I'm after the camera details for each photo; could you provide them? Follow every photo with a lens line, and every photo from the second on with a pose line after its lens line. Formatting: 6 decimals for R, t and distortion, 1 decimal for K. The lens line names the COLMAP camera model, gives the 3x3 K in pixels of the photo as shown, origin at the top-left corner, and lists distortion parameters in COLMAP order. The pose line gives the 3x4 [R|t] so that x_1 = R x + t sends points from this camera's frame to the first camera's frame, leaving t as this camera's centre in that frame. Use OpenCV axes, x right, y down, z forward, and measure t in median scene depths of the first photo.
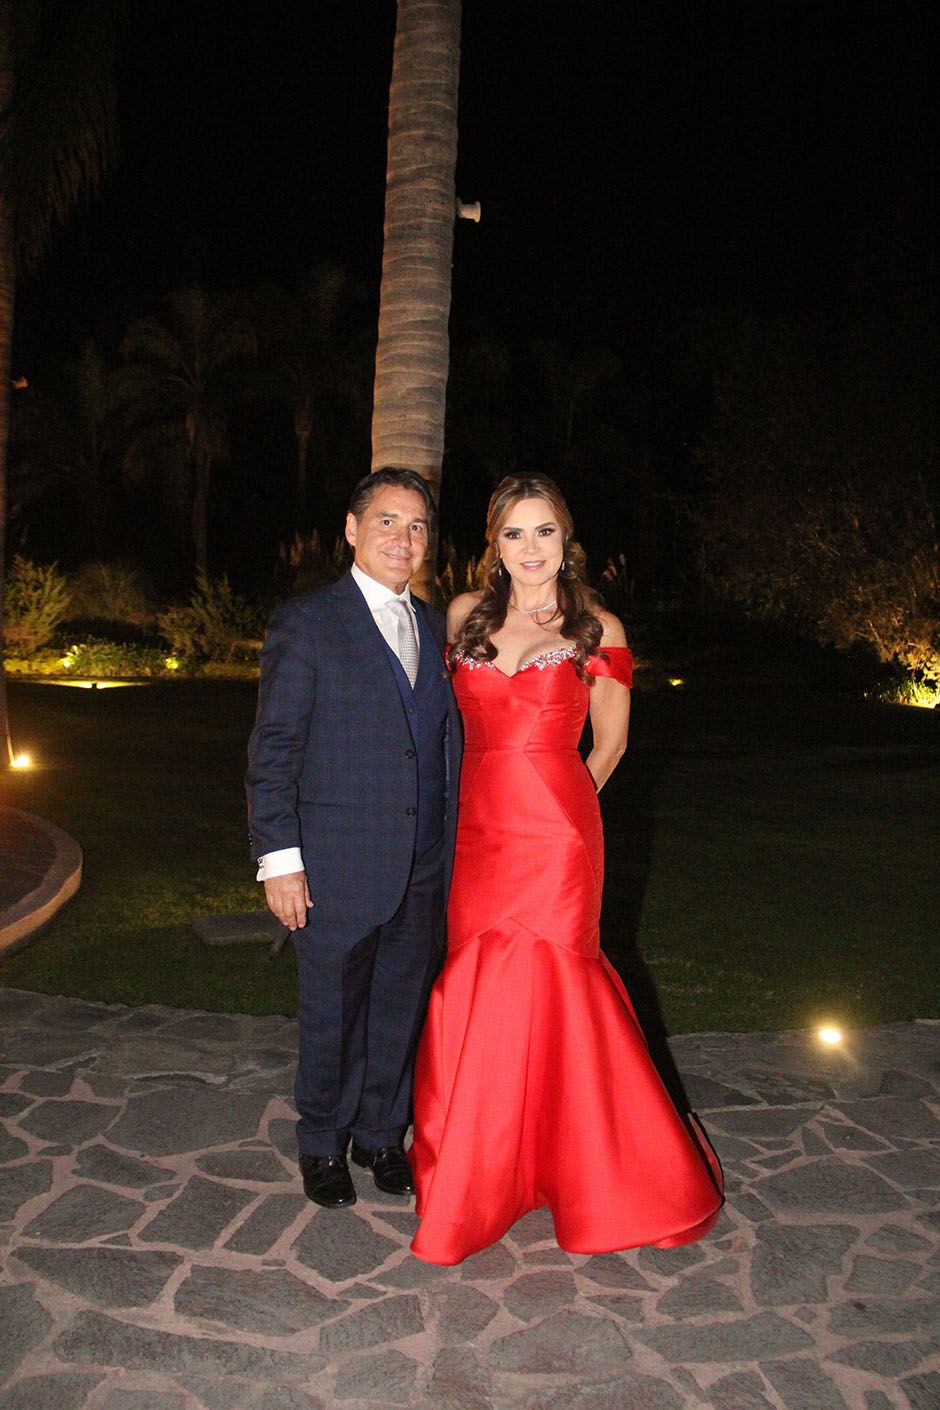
lens RADIAL K [[1167.9, 0, 474.2], [0, 1167.9, 717.2], [0, 0, 1]] dist [-0.144342, 0.069301]
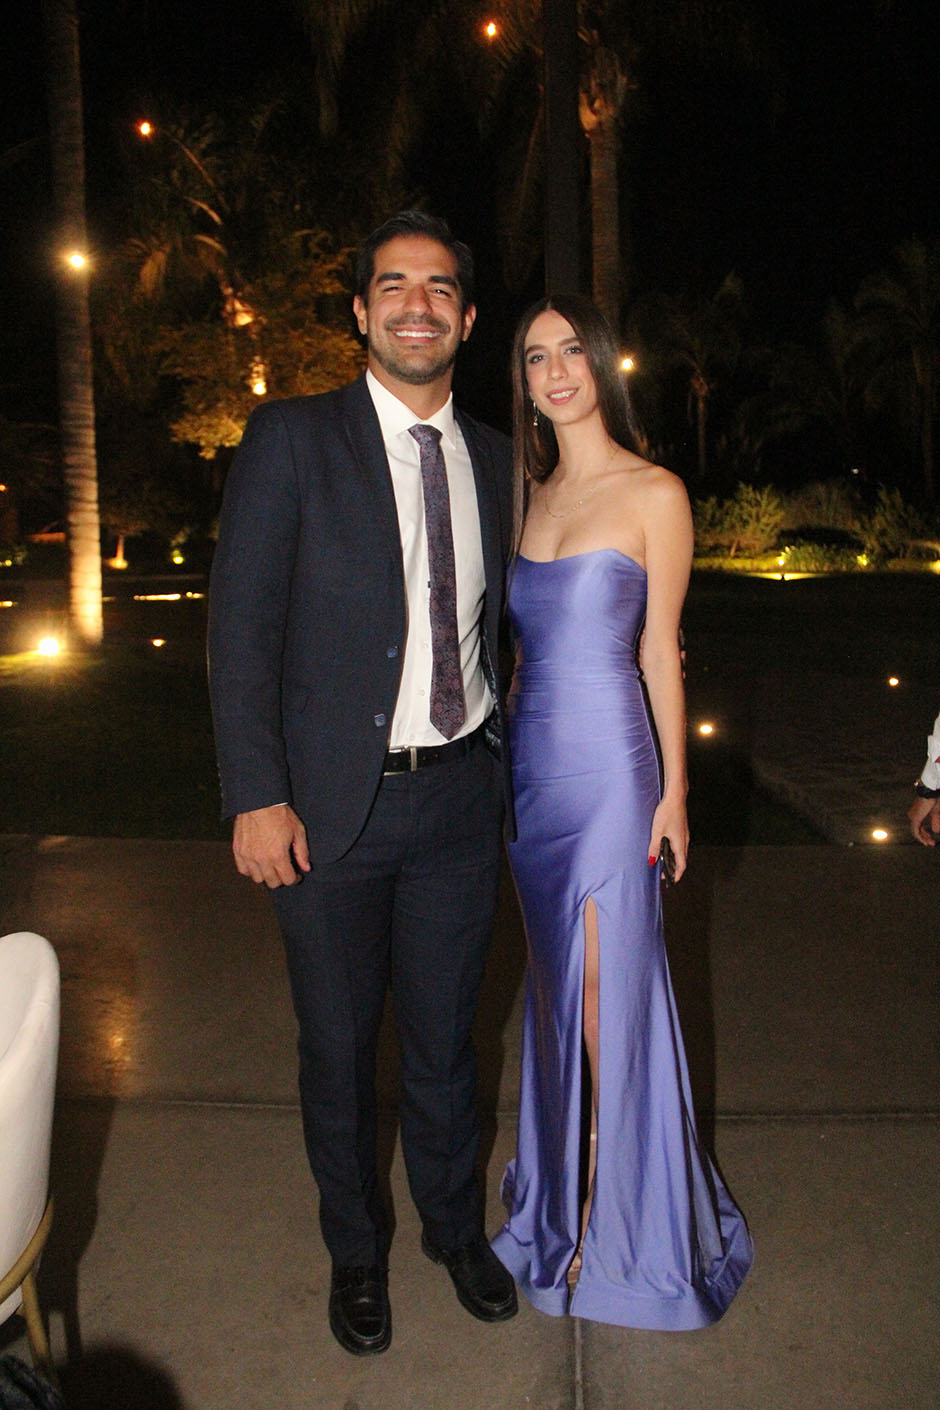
lens RADIAL K [[1167.9, 0, 484.3], [0, 1167.9, 706.9], [0, 0, 1]] dist [-0.144342, 0.069301]
pose [[0.737803, 0.056958, -0.672609, 0.294030], [-0.008600, 0.997146, 0.075007, 0.023305], [0.674961, -0.049556, 0.736187, -0.218890]]
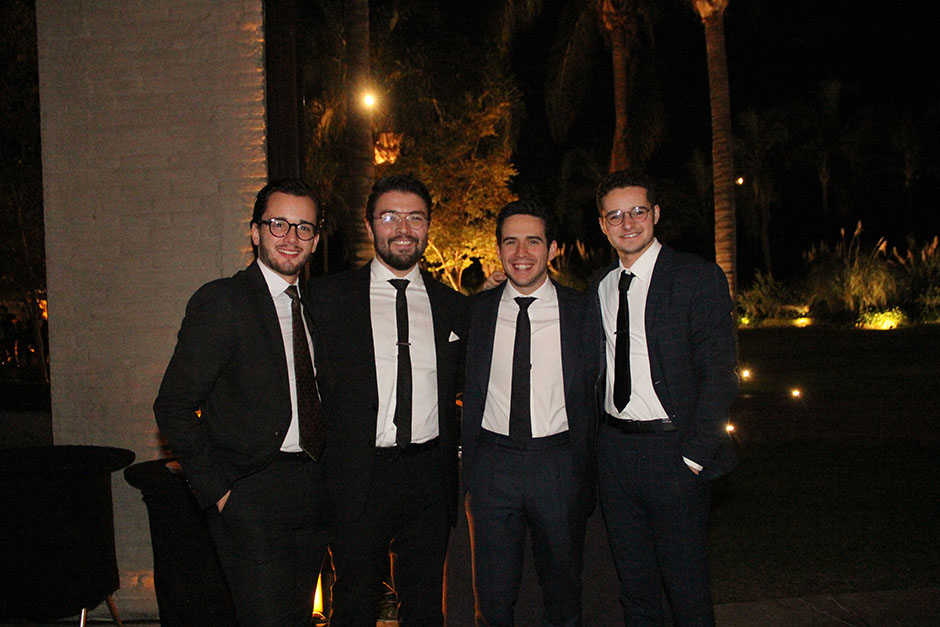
lens RADIAL K [[778.6, 0, 462.3], [0, 778.6, 314.4], [0, 0, 1]] dist [-0.144342, 0.069301]
pose [[0.784721, -0.069707, -0.615917, 0.144781], [0.030668, 0.996806, -0.073741, 0.021153], [0.619090, 0.038978, 0.784352, -0.261128]]
